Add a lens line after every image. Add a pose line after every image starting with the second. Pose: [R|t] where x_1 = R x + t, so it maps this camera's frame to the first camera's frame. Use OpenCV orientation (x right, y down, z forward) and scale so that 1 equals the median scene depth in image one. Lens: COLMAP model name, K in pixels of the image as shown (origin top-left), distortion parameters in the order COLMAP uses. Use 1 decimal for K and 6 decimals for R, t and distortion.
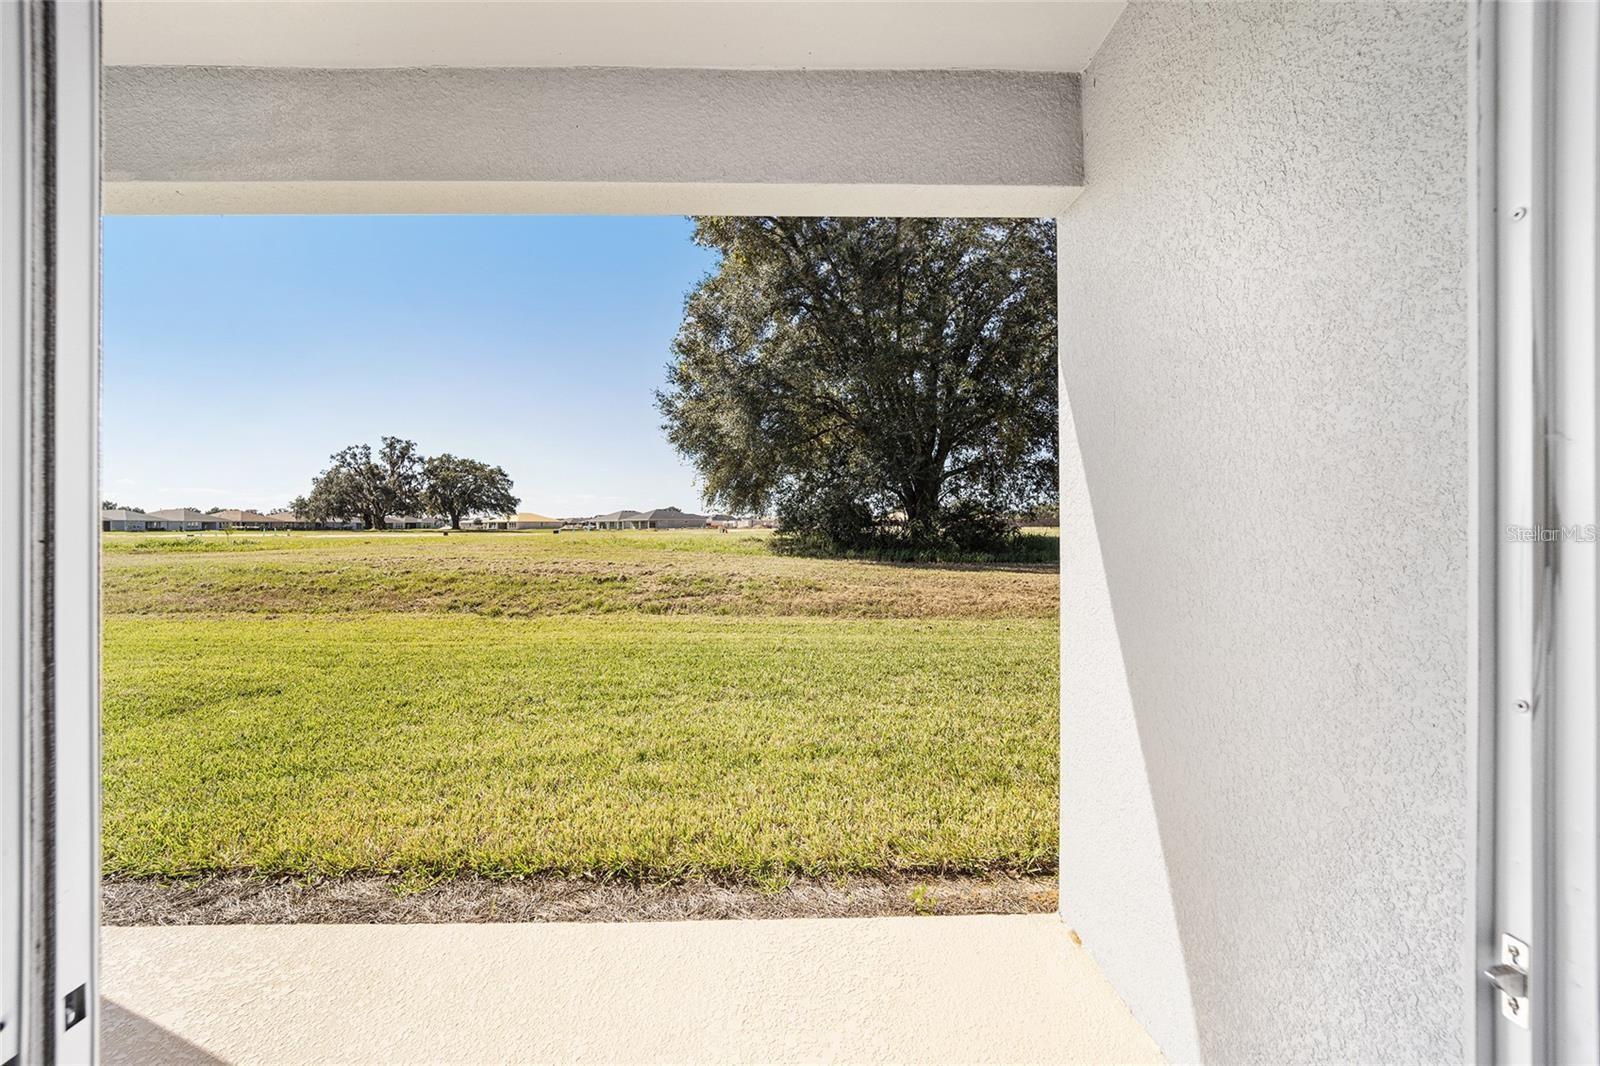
lens RADIAL K [[658.0, 0, 803.5], [0, 658.0, 530.2], [0, 0, 1]] dist [-0.000767, -0.000026]
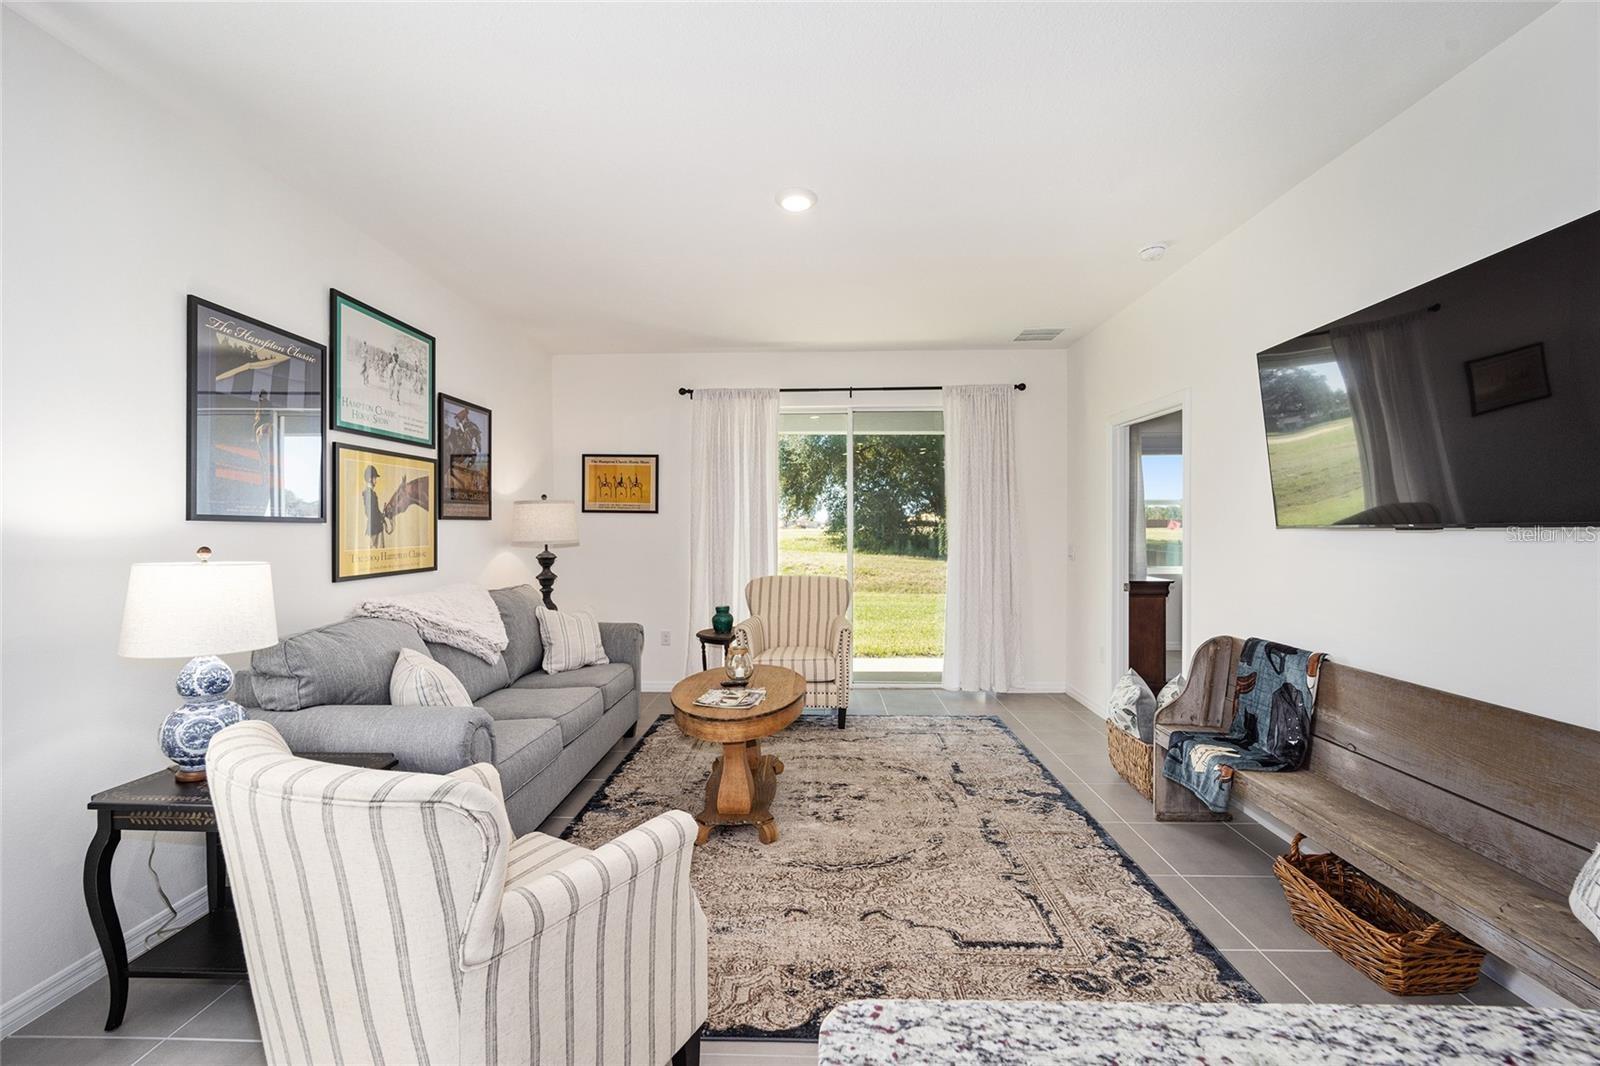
lens RADIAL K [[658.0, 0, 796.0], [0, 658.0, 527.7], [0, 0, 1]] dist [-0.000767, -0.000026]
pose [[0.998370, 0.002479, -0.057013, -0.033682], [-0.002544, 0.999996, -0.001054, -0.005057], [0.057010, 0.001197, 0.998373, -0.230150]]
